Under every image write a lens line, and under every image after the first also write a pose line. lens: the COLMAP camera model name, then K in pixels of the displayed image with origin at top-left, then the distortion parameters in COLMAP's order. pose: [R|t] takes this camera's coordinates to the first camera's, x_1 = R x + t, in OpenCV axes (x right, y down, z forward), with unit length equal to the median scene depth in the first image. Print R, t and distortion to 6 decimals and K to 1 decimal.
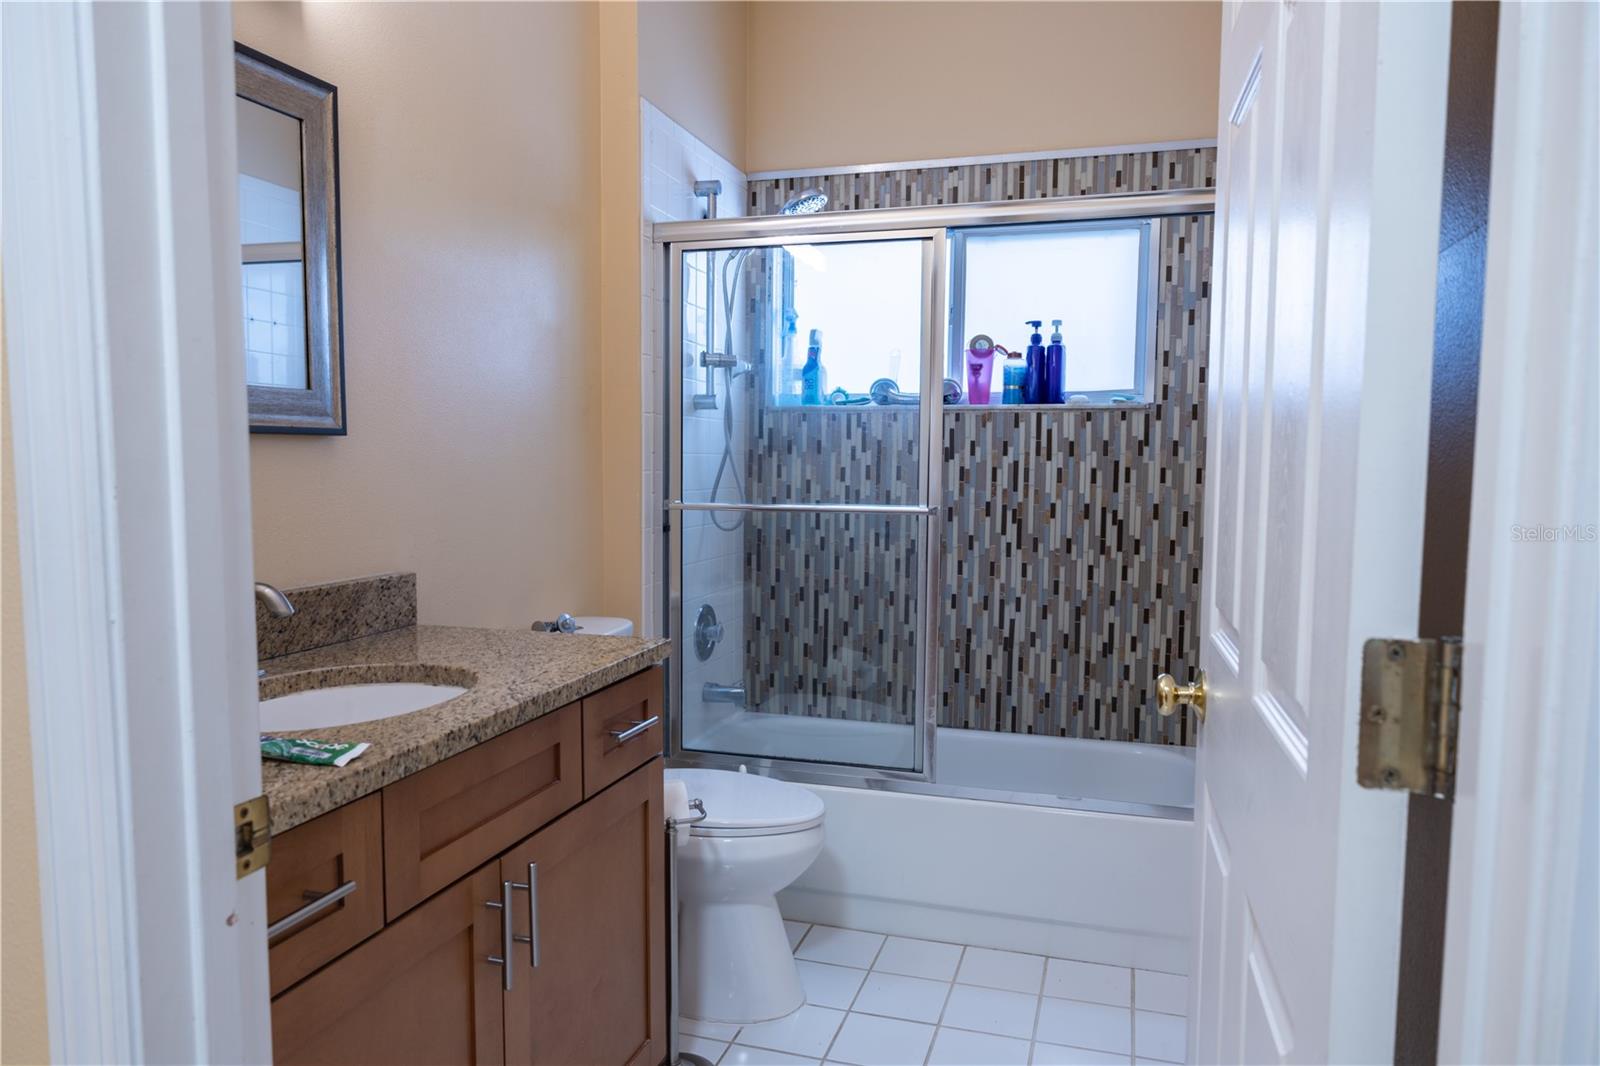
lens RADIAL K [[1087.0, 0, 797.0], [0, 1087.0, 538.4], [0, 0, 1]] dist [-0.000026, -0.000400]
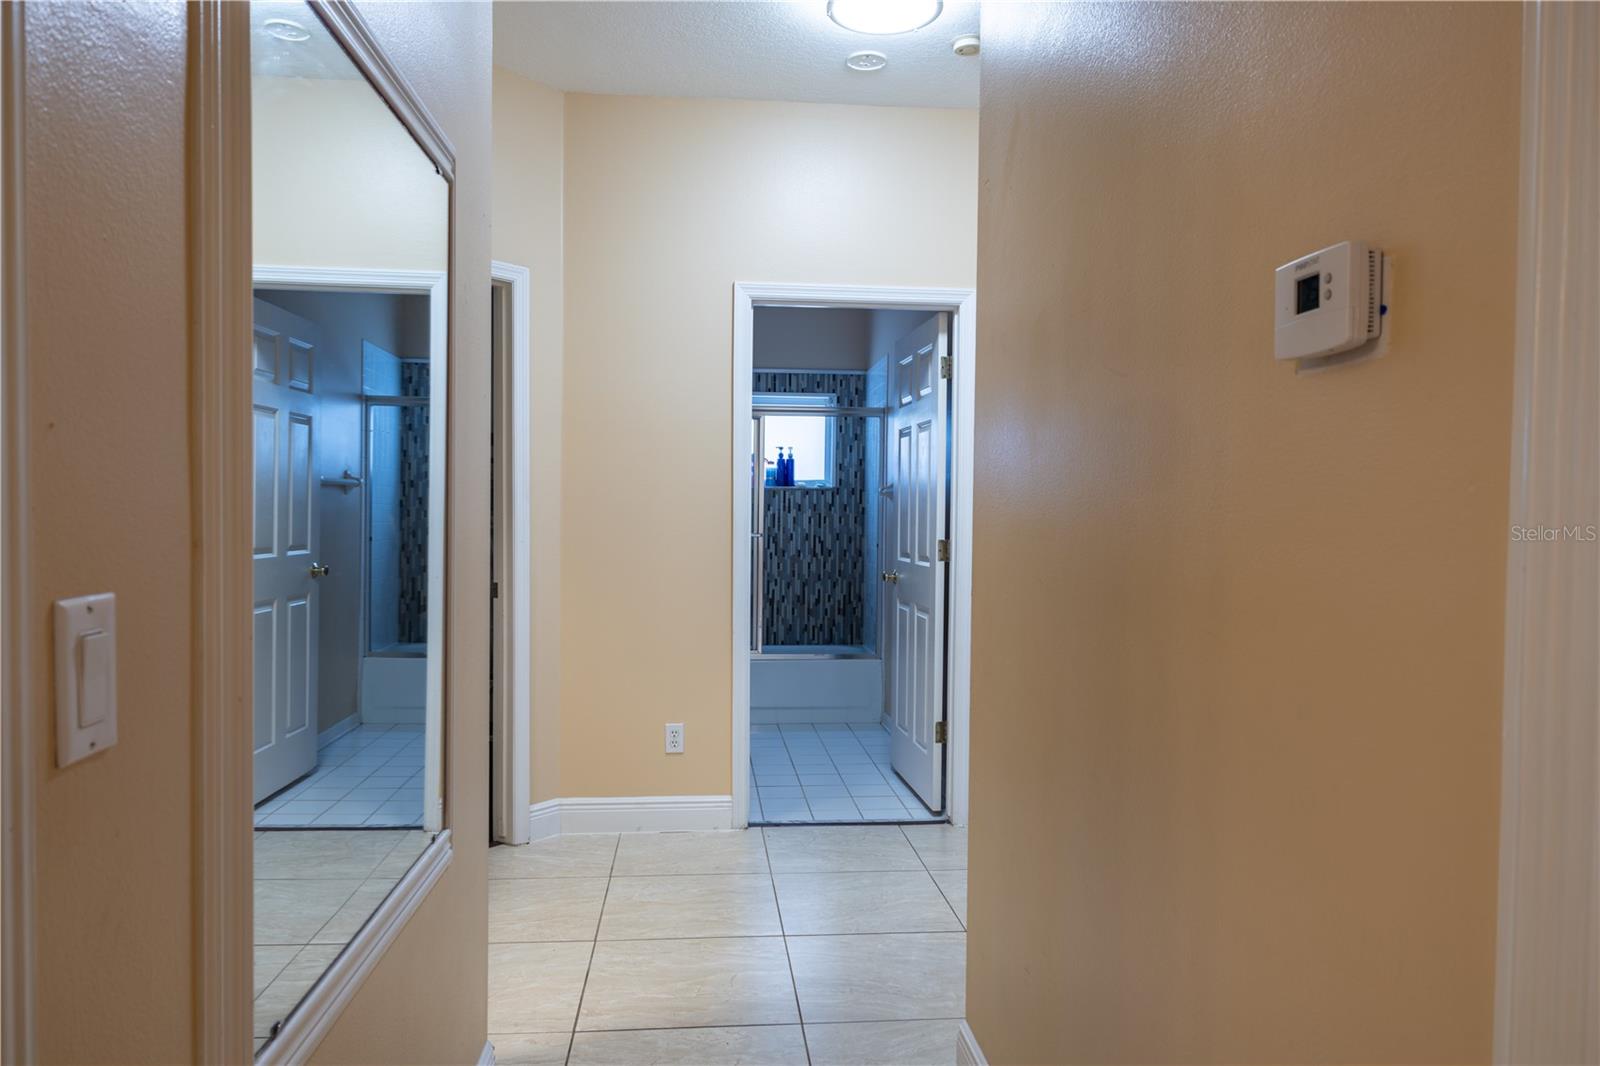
lens RADIAL K [[1087.0, 0, 800.6], [0, 1087.0, 530.3], [0, 0, 1]] dist [-0.000026, -0.000400]
pose [[0.924792, -0.006501, 0.380417, -0.553422], [0.027791, 0.998337, -0.050500, 0.069098], [-0.379456, 0.057274, 0.923435, -0.960520]]
